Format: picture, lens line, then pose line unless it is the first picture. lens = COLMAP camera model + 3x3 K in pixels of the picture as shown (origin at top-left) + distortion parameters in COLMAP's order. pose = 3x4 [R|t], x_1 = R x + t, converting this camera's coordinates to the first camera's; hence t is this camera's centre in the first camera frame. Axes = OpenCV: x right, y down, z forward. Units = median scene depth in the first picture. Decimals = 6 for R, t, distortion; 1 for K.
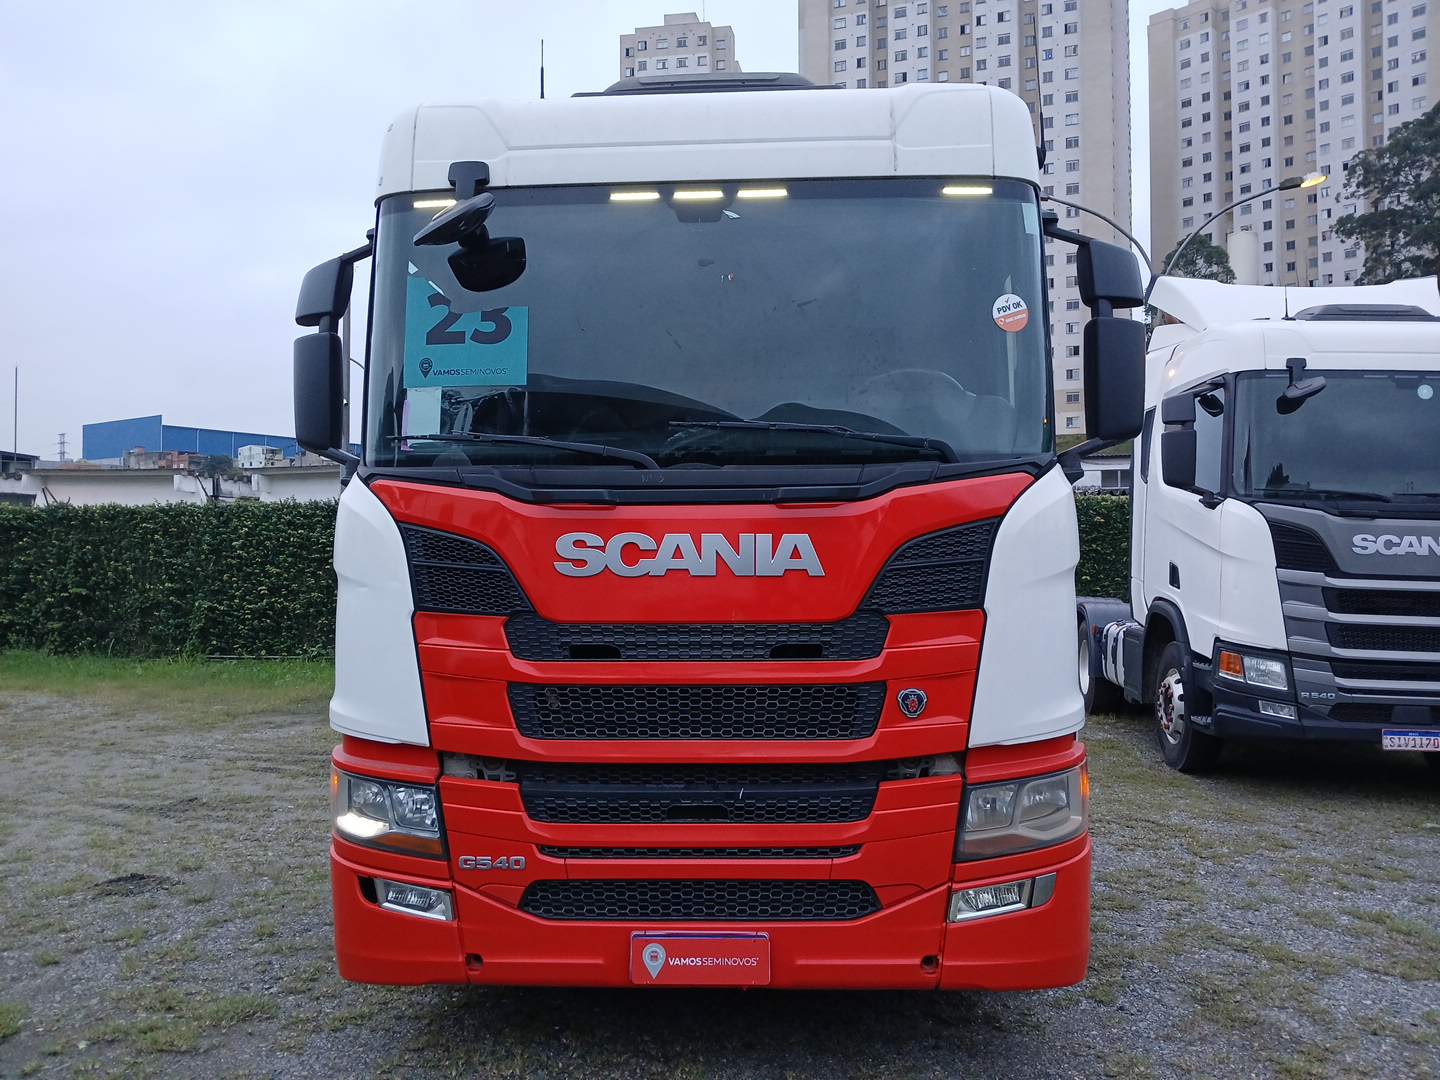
lens RADIAL K [[1092.2, 0, 732.5], [0, 1092.2, 534.8], [0, 0, 1]] dist [0.077884, -0.145230]
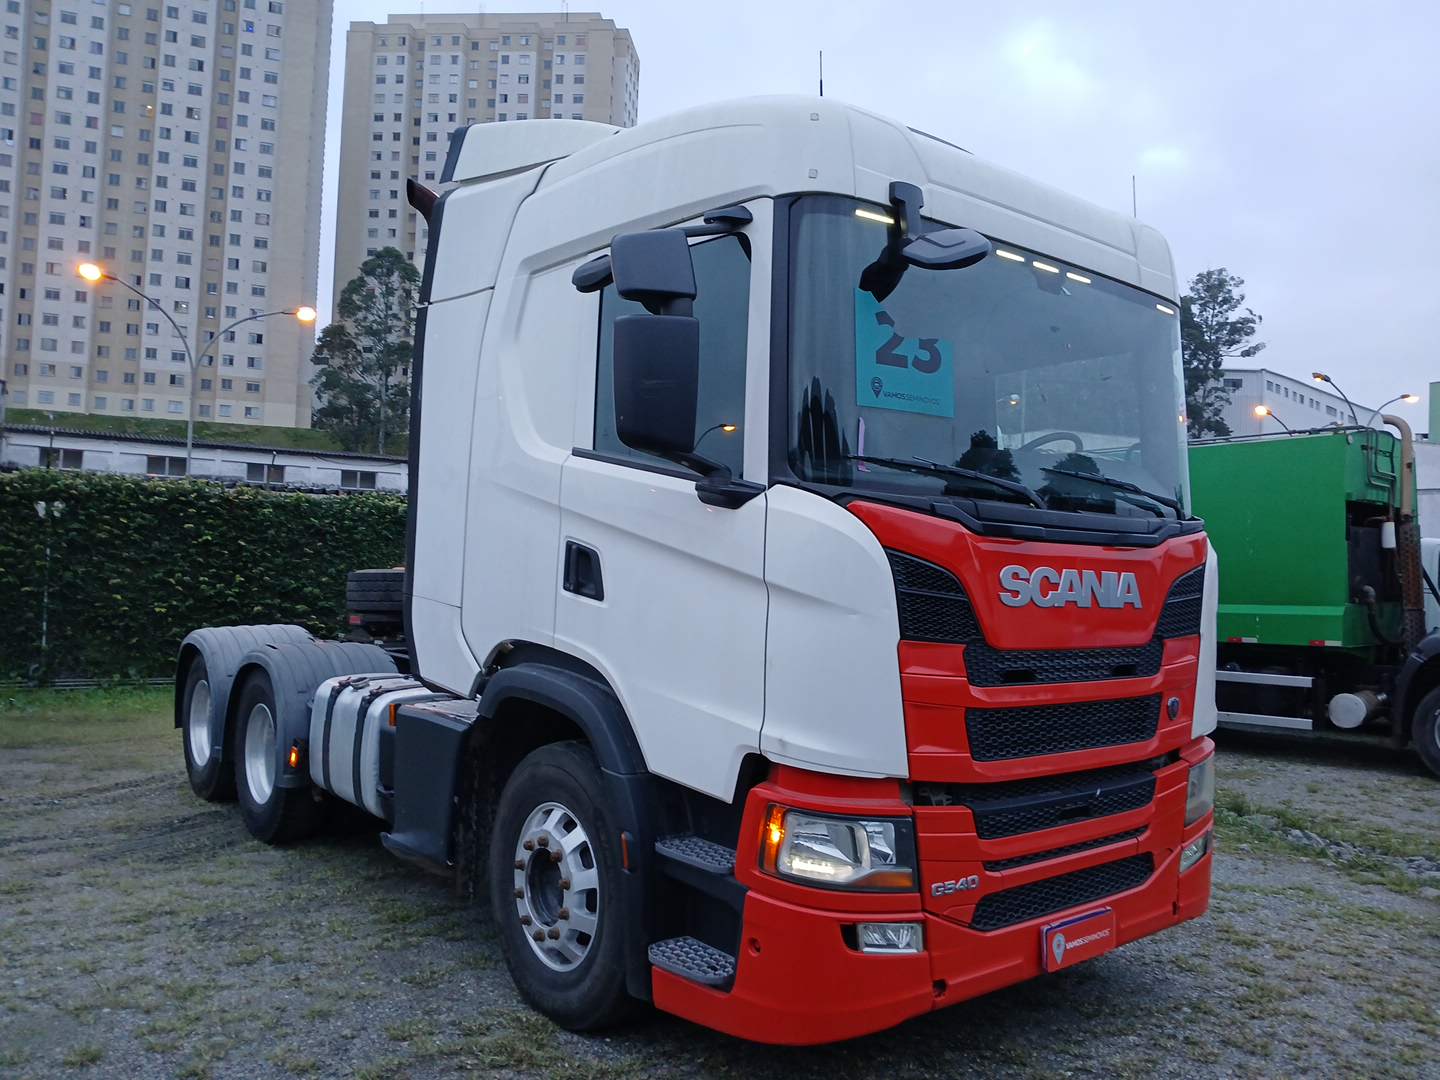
lens RADIAL K [[1095.8, 0, 720.0], [0, 1095.8, 540.0], [0, 0, 1]] dist [0.082120, -0.191939]
pose [[0.744020, 0.046295, 0.666551, -1.076015], [-0.050733, 0.998631, -0.012729, 0.001553], [-0.666228, -0.024345, 0.745350, 0.389799]]
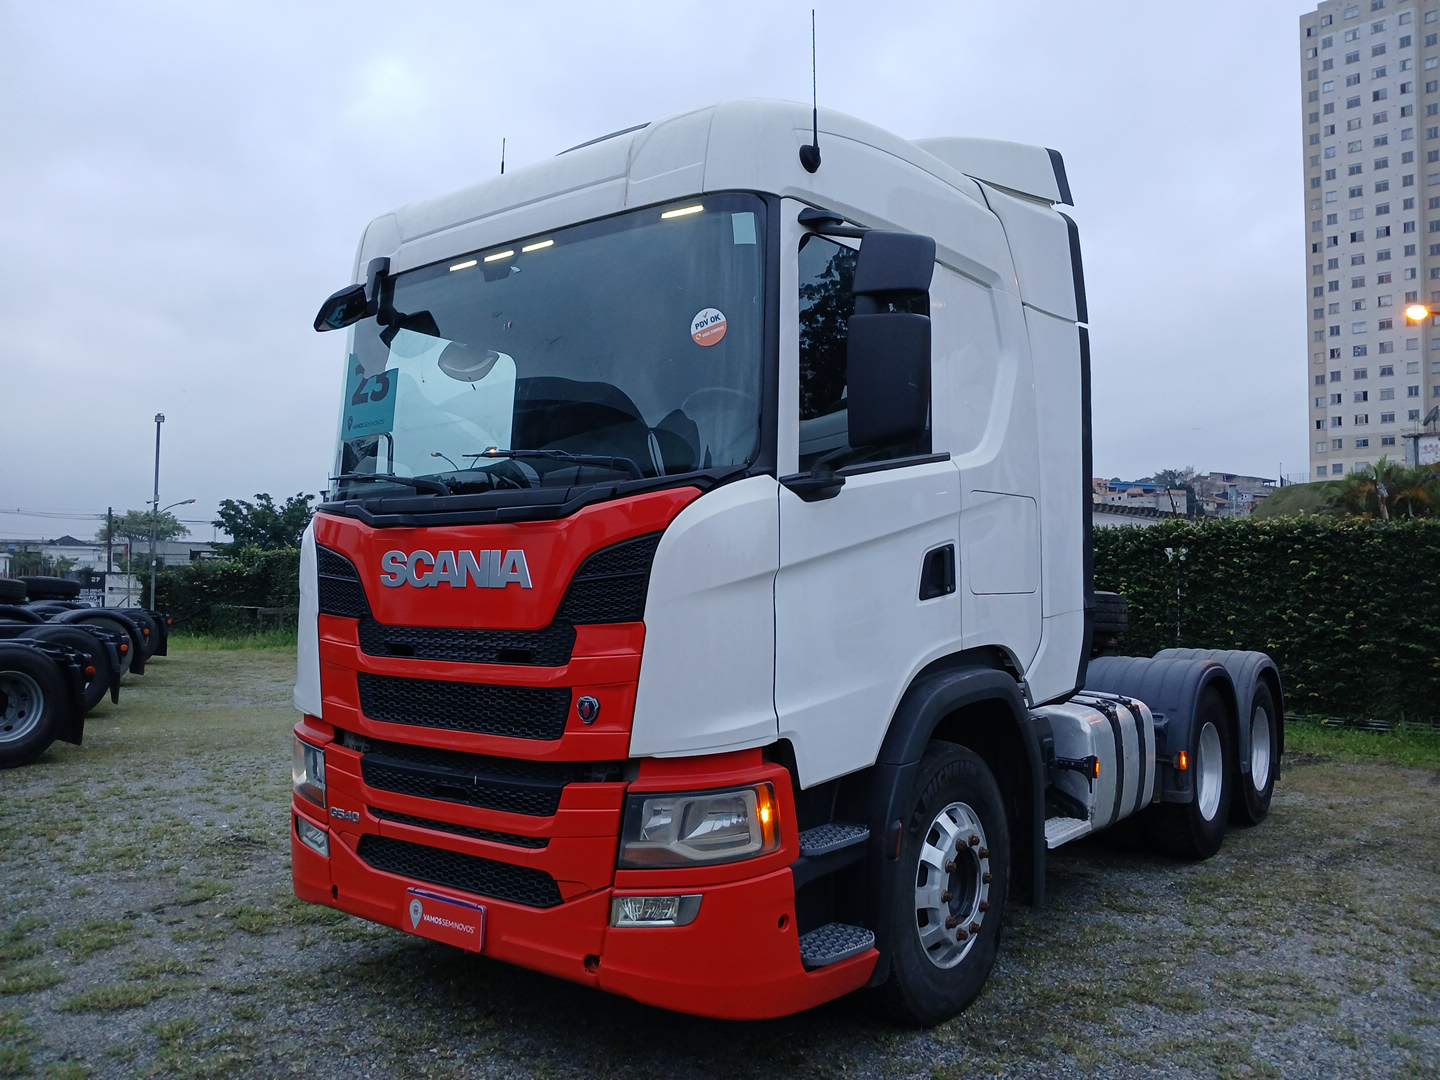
lens RADIAL K [[1092.2, 0, 732.5], [0, 1092.2, 534.8], [0, 0, 1]] dist [0.077884, -0.145230]
pose [[0.830133, -0.016372, -0.557324, 0.850226], [0.000090, 0.999573, -0.029229, 0.016268], [0.557565, 0.024214, 0.829780, 0.198089]]
